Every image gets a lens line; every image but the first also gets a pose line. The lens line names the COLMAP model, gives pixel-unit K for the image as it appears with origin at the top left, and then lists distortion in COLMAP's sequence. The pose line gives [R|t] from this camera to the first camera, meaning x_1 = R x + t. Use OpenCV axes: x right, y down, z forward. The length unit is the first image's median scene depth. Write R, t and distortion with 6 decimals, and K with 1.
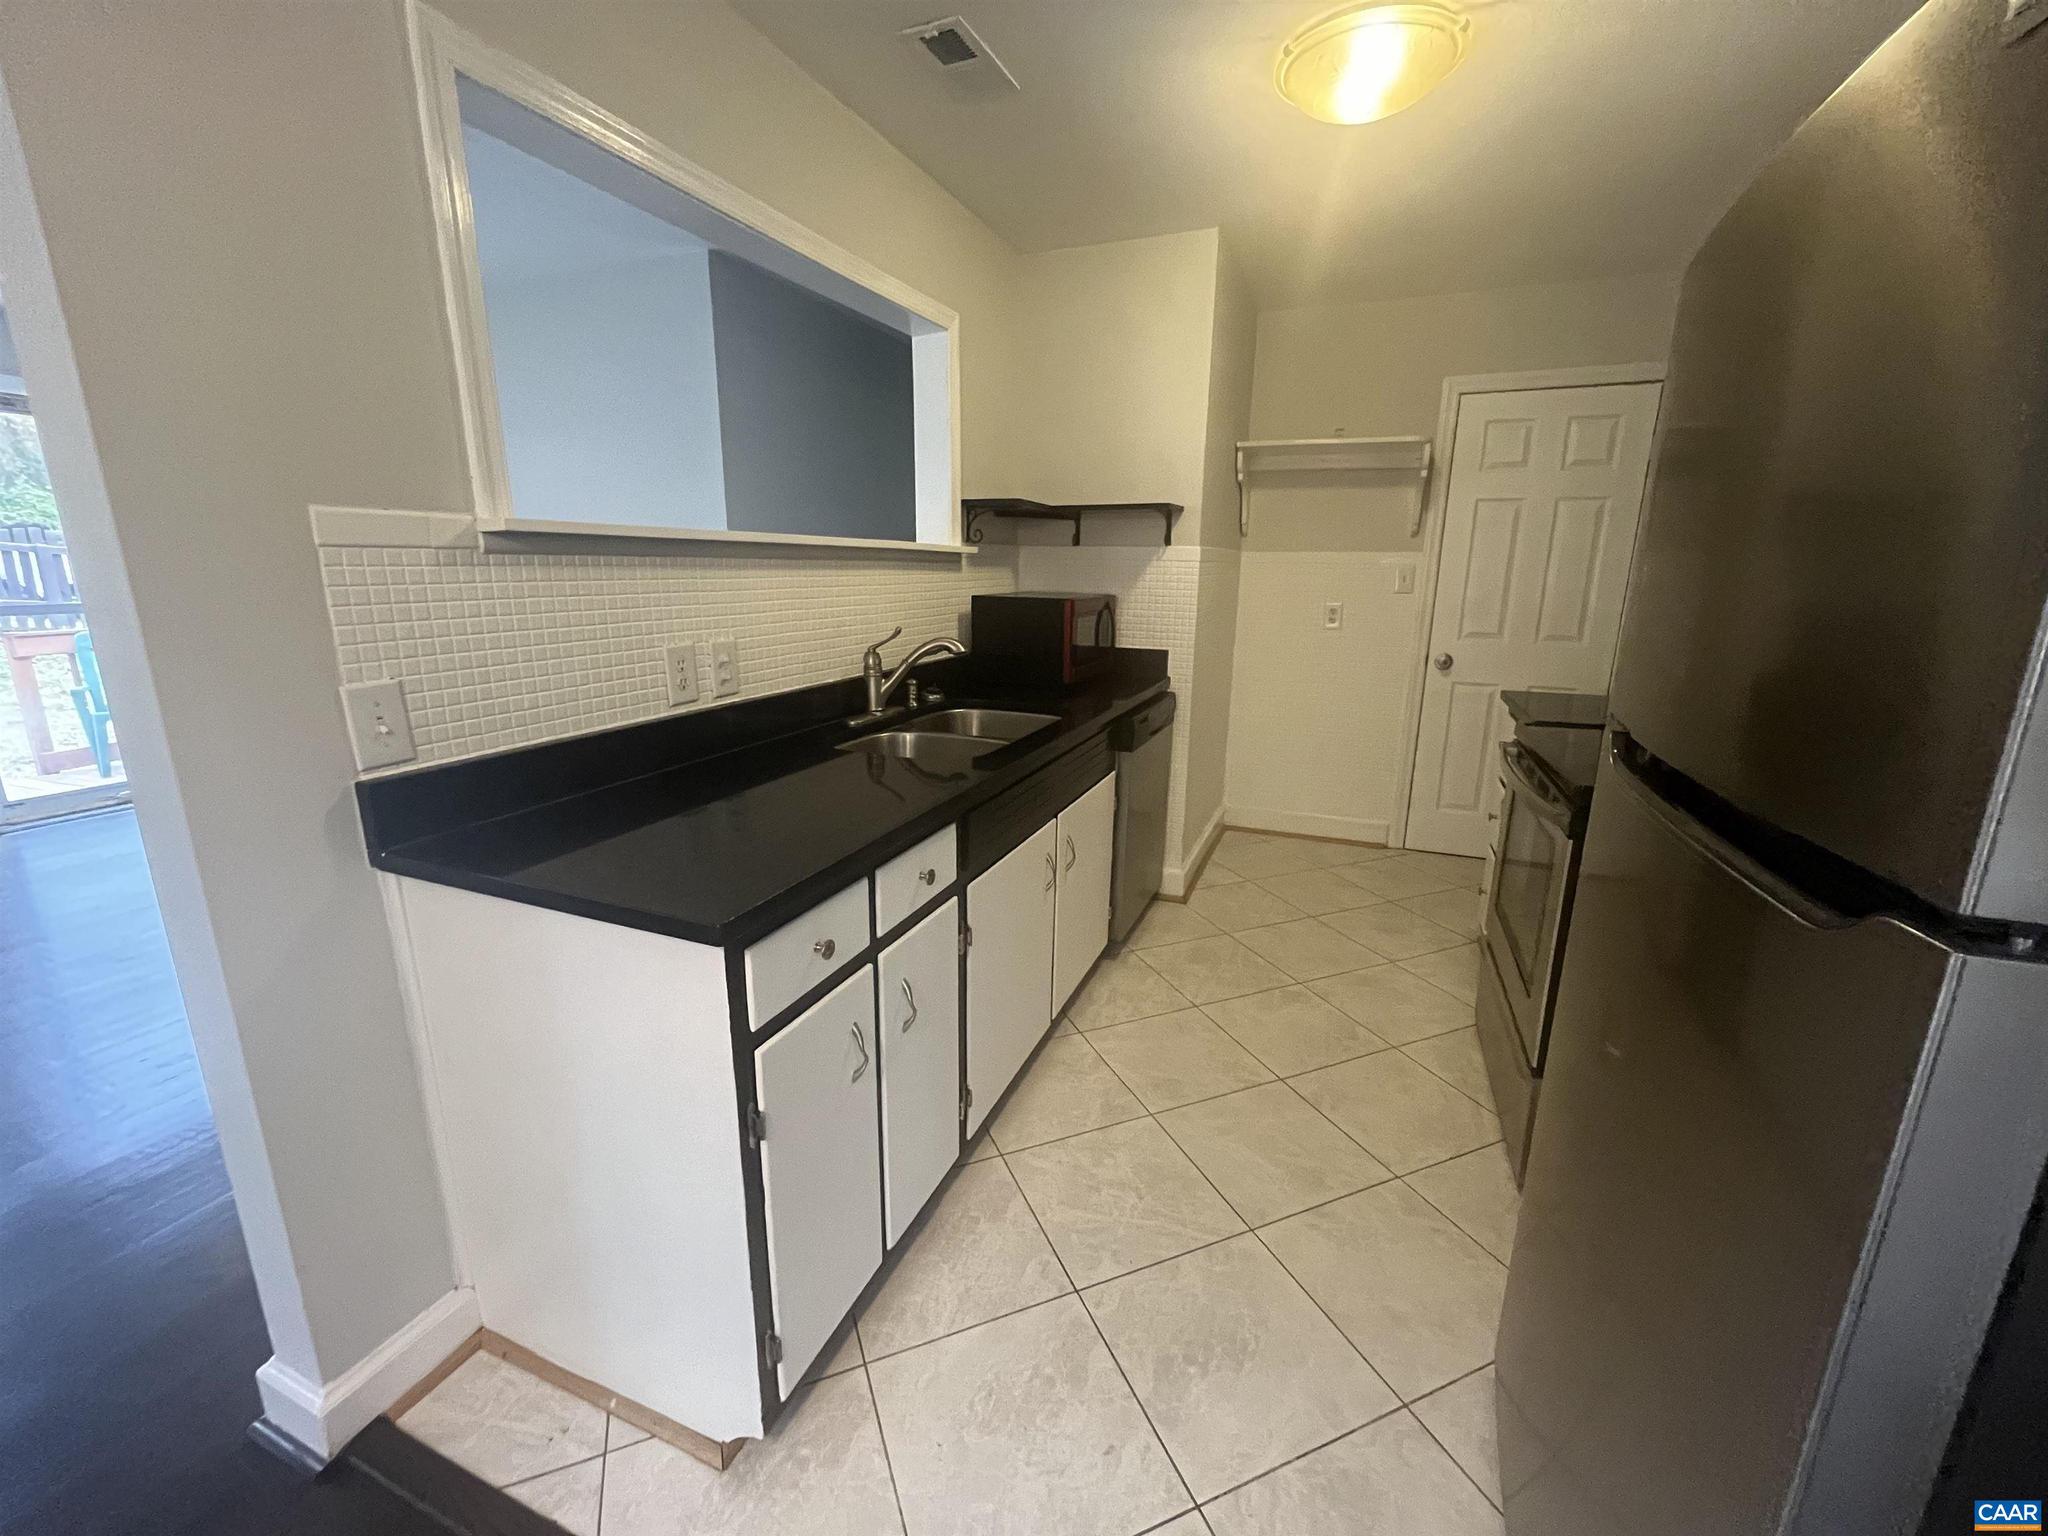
lens RADIAL K [[828.5, 0, 1026.2], [0, 828.5, 771.6], [0, 0, 1]] dist [-0.004296, -0.000238]
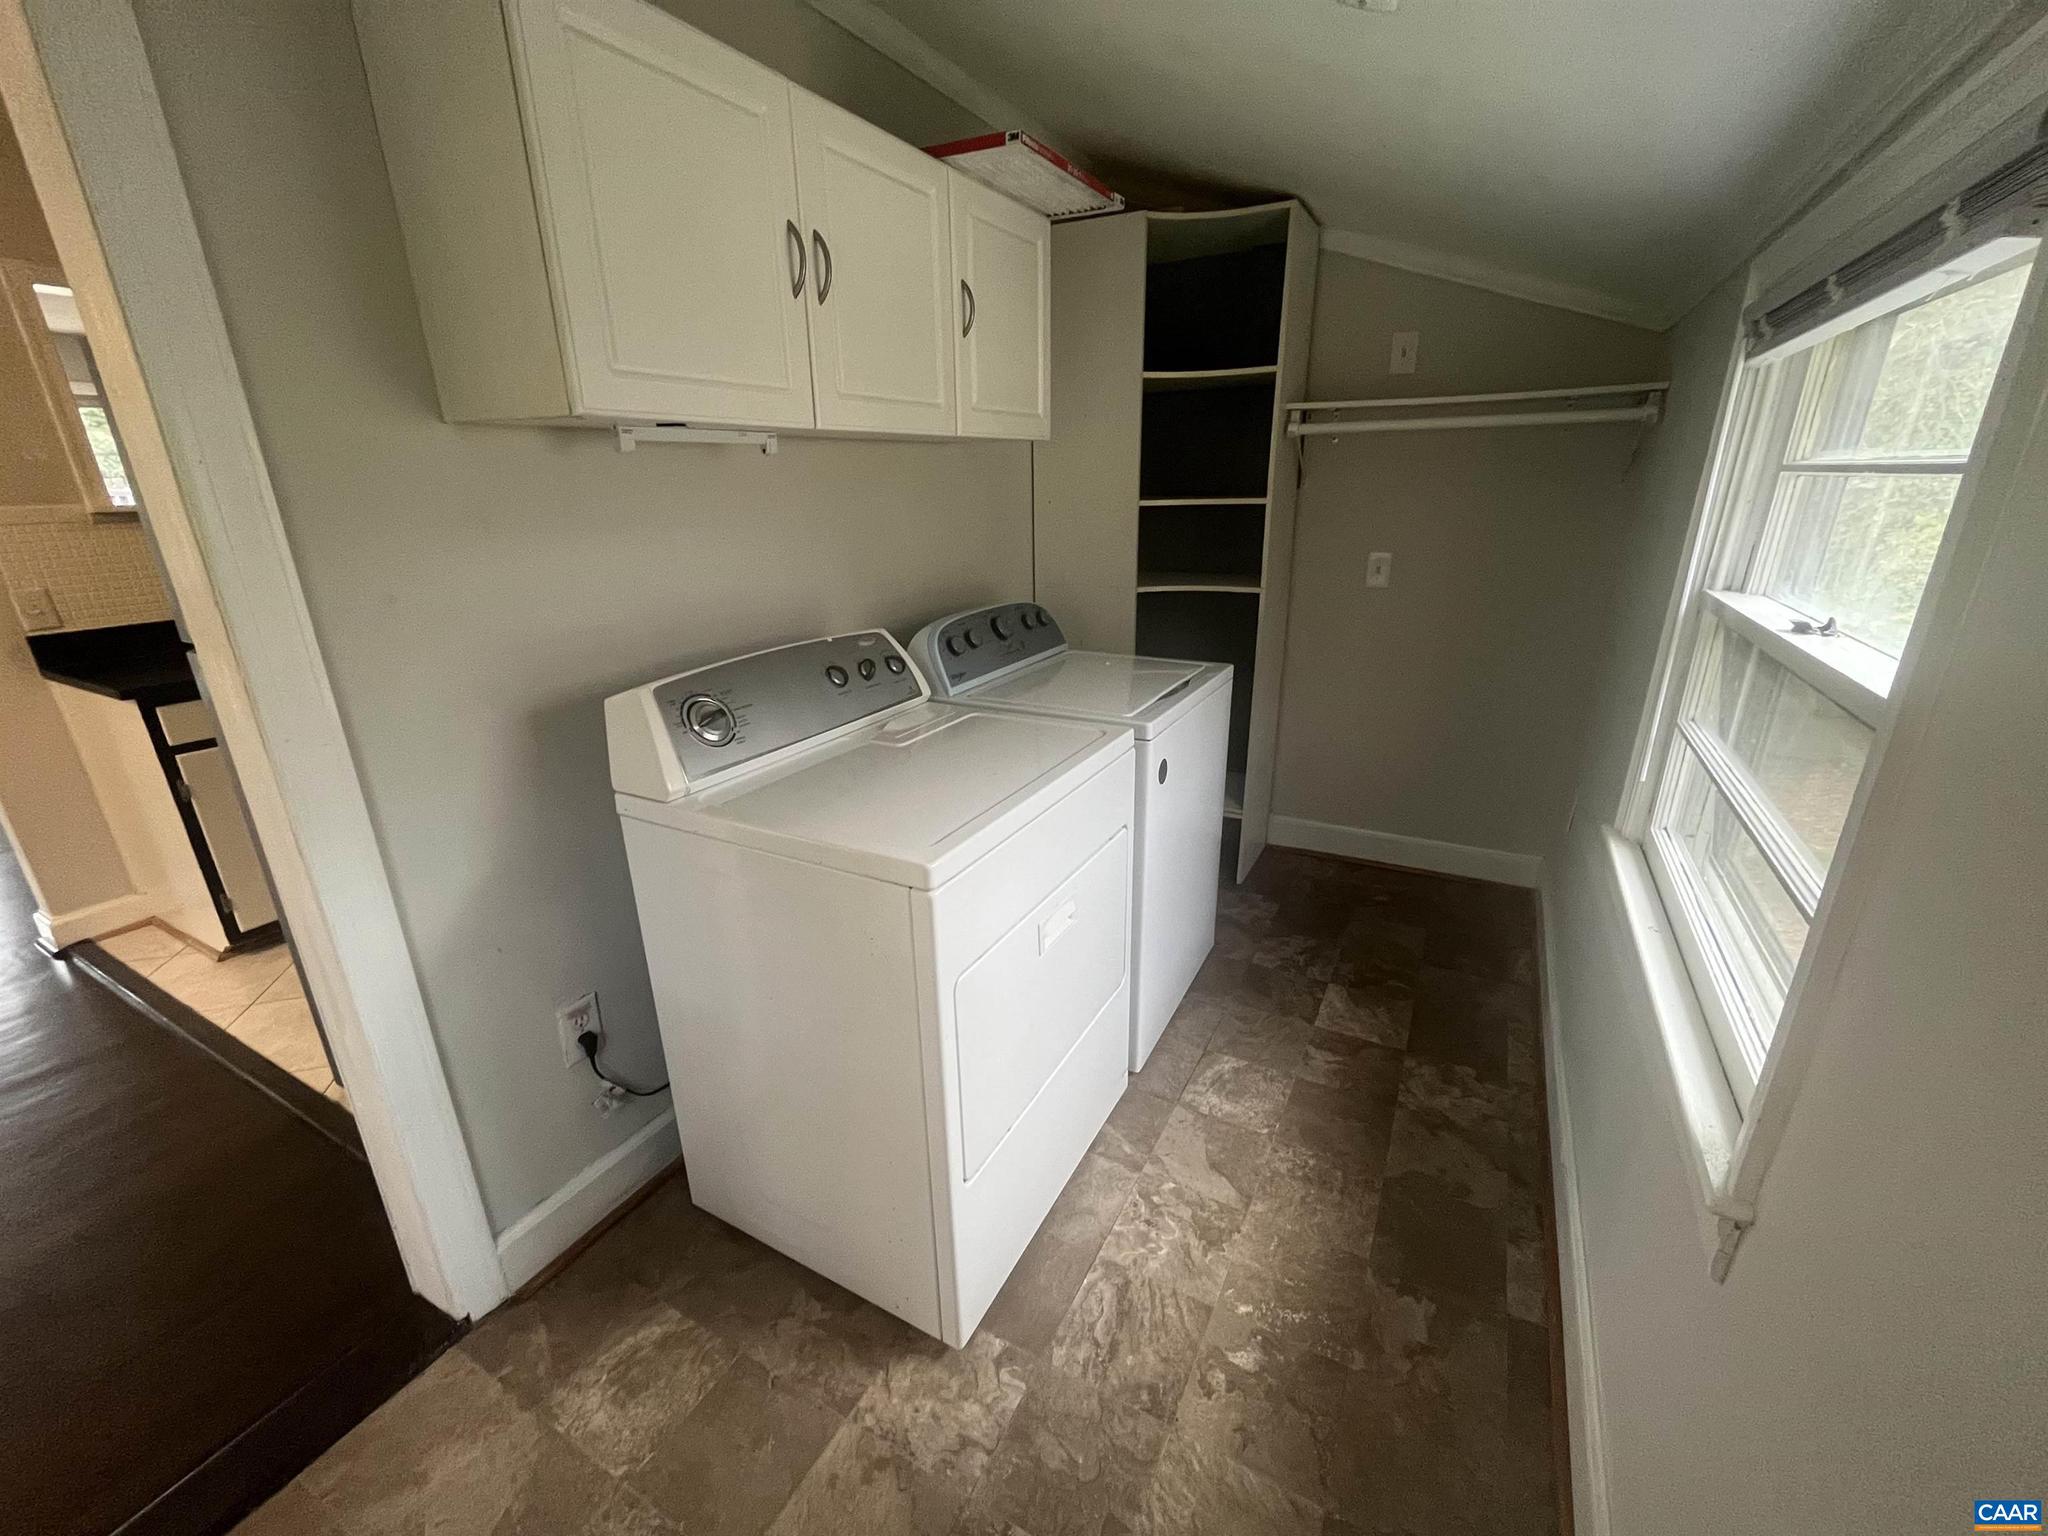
lens RADIAL K [[836.2, 0, 1024.0], [0, 836.2, 768.0], [0, 0, 1]] dist [0.000095, 0.000109]
pose [[0.993670, 0.011129, -0.111789, 0.873527], [-0.000621, 0.995610, 0.093594, 0.063617], [0.112339, -0.092932, 0.989315, -0.388685]]
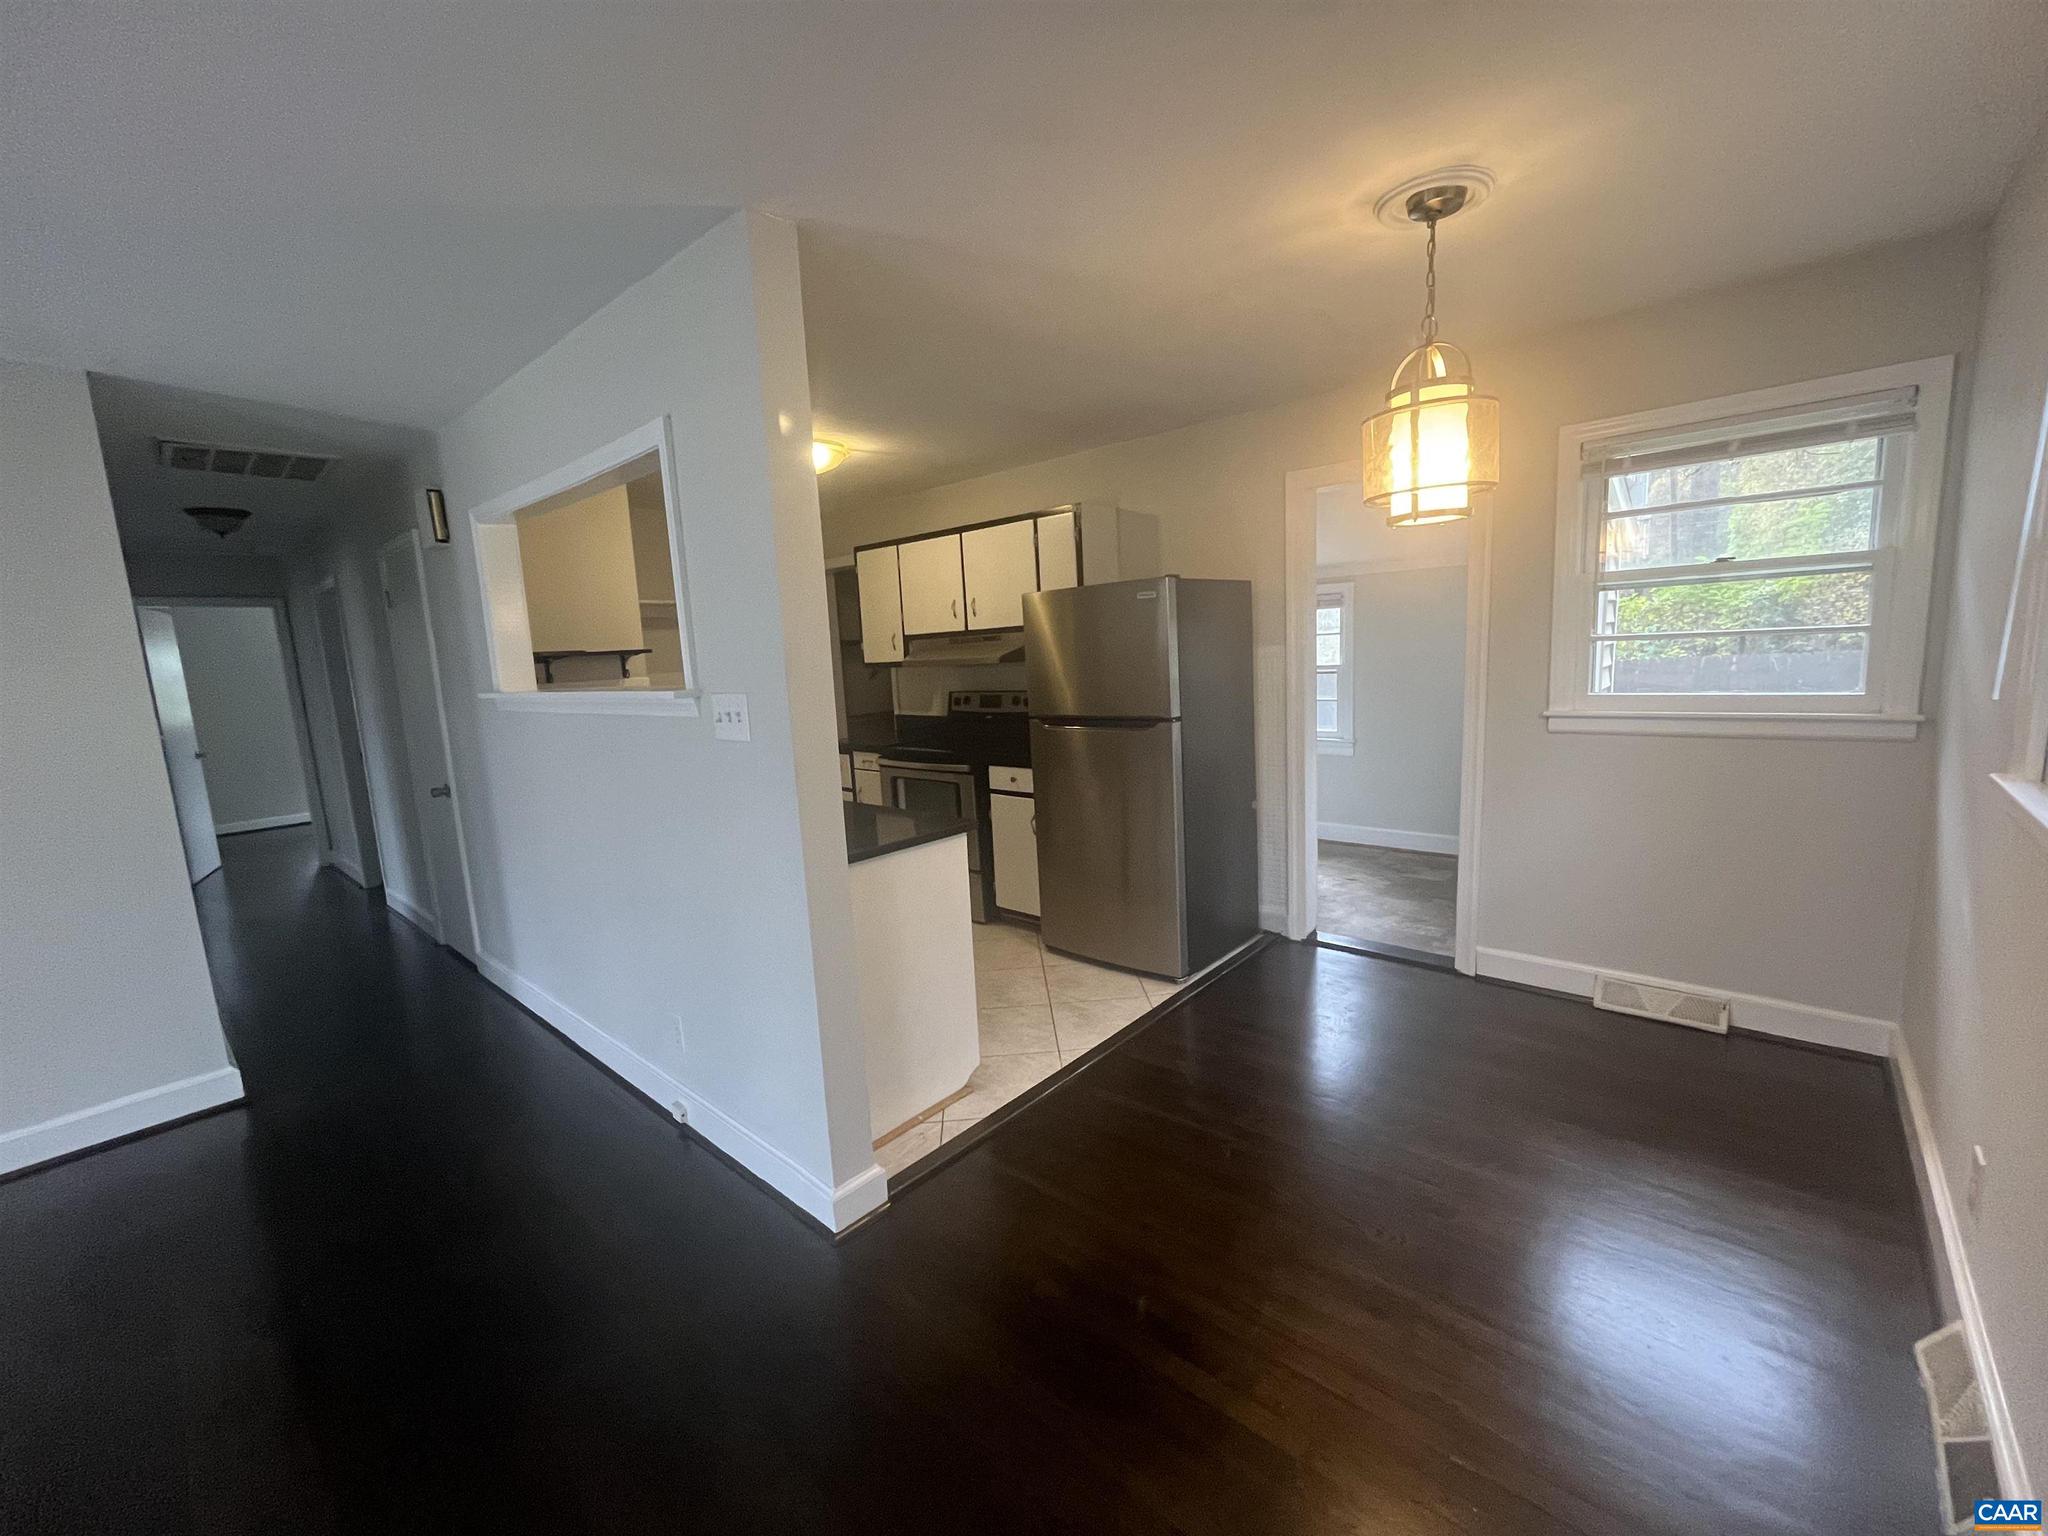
lens RADIAL K [[828.5, 0, 1026.2], [0, 828.5, 771.6], [0, 0, 1]] dist [-0.004296, -0.000238]
pose [[0.329975, -0.170183, 0.928523, -1.018252], [0.281222, 0.956676, 0.075403, -0.046496], [-0.901127, 0.236240, 0.363538, -0.063795]]
